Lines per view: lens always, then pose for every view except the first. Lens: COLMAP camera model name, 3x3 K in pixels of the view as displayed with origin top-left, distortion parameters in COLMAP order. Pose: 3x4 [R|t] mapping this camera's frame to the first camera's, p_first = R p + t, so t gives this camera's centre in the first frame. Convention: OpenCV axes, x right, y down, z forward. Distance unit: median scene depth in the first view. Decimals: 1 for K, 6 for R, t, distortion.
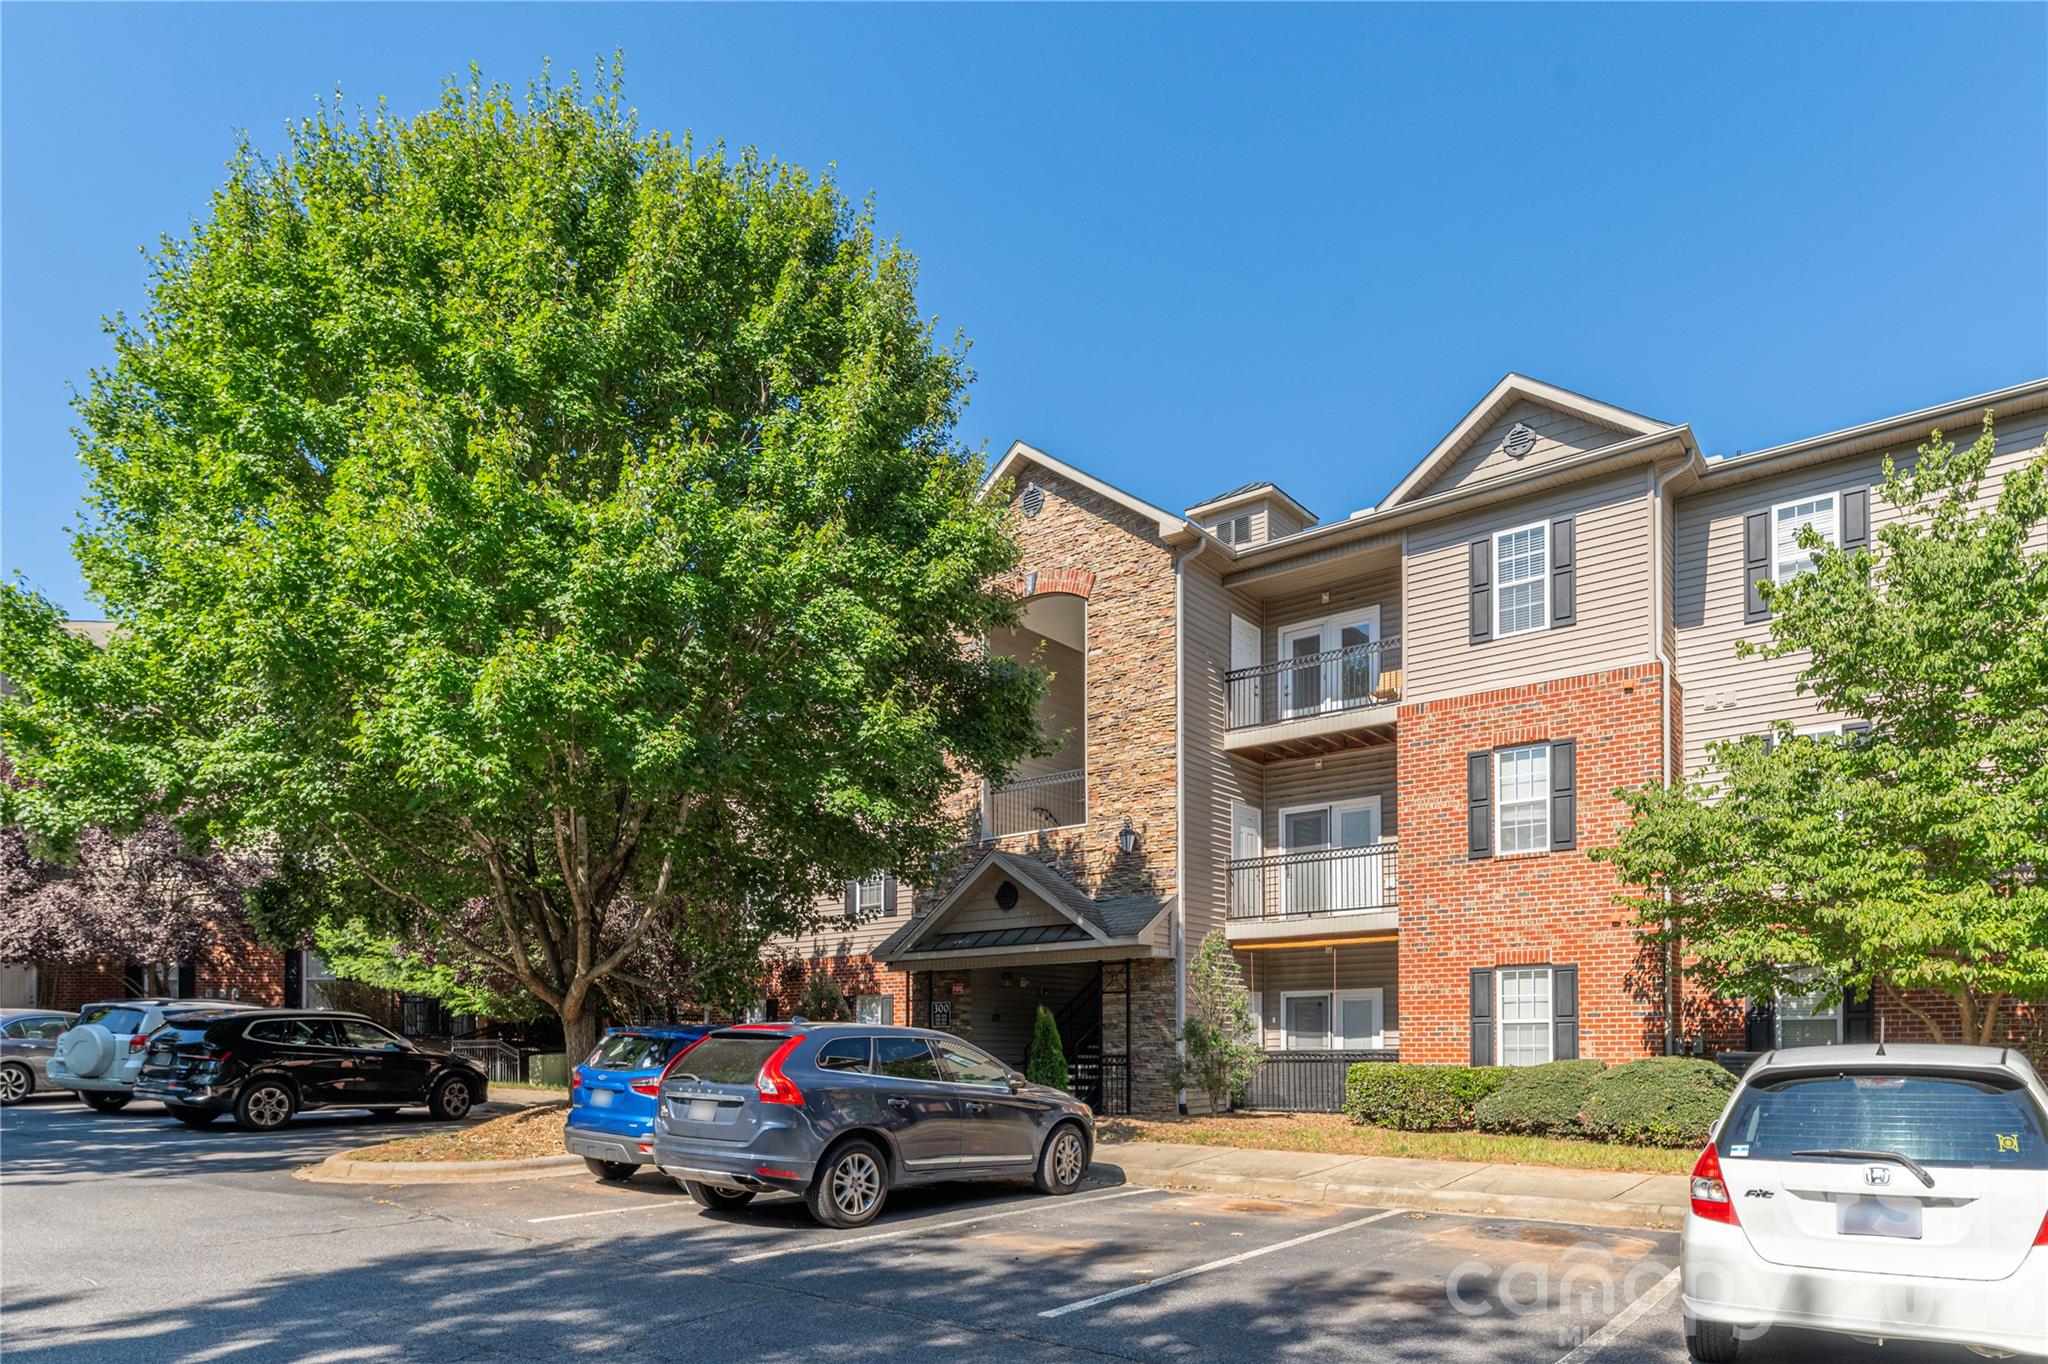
lens RADIAL K [[1036.4, 0, 1024.0], [0, 1036.4, 682.0], [0, 0, 1]] dist [-0.001403, -0.000555]
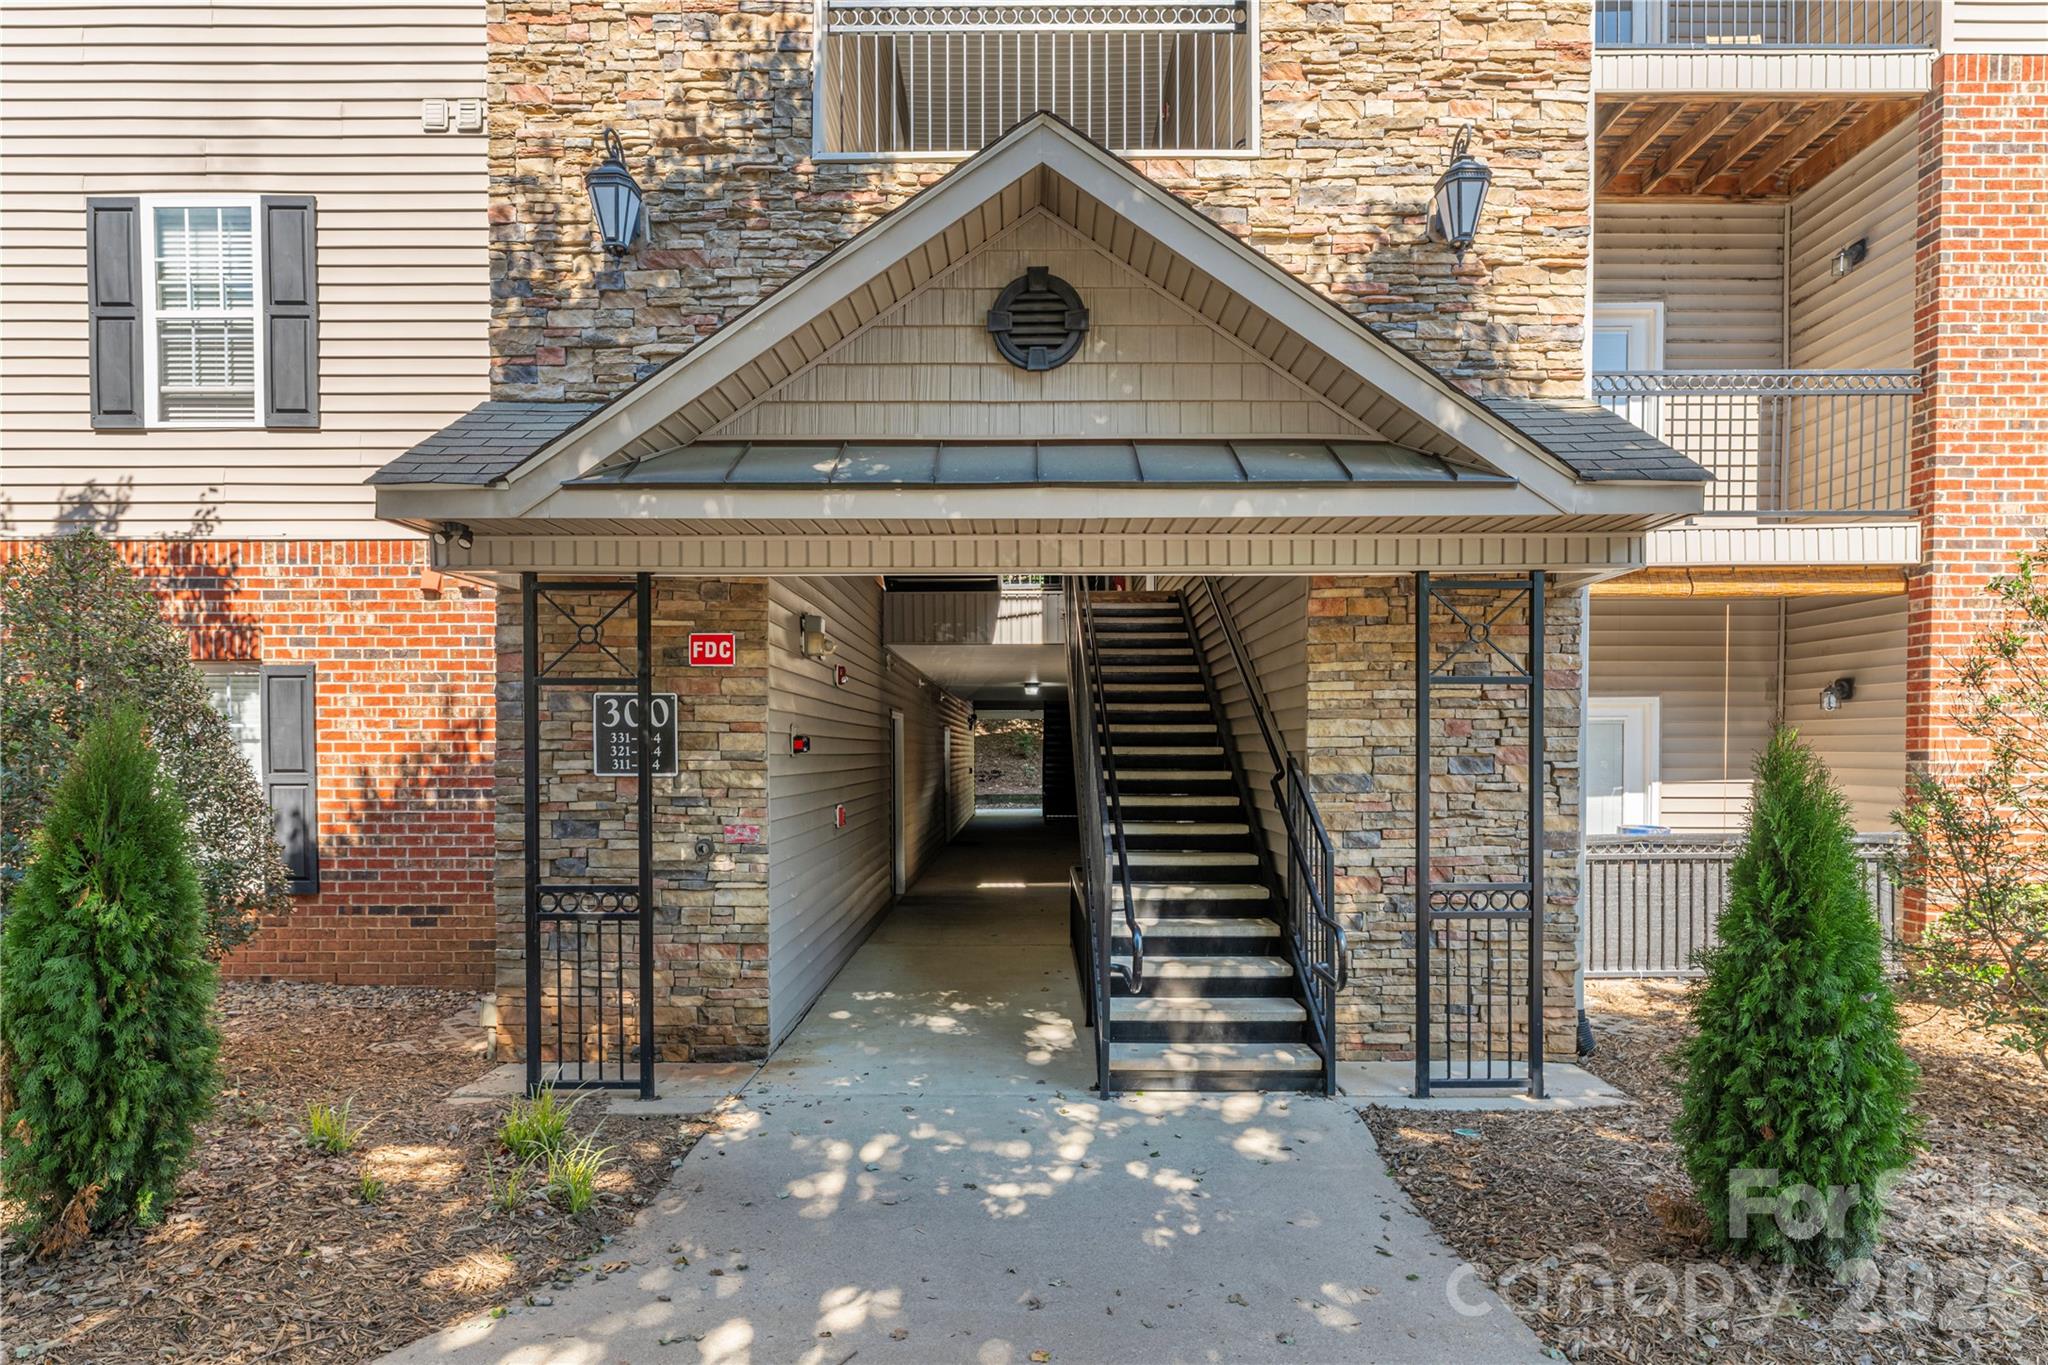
lens RADIAL K [[1036.4, 0, 1024.0], [0, 1036.4, 682.5], [0, 0, 1]] dist [-0.001403, -0.000555]
pose [[0.800926, 0.036252, 0.597665, -0.171429], [-0.199699, 0.957187, 0.209556, 0.237343], [-0.564480, -0.287192, 0.773875, 0.759036]]
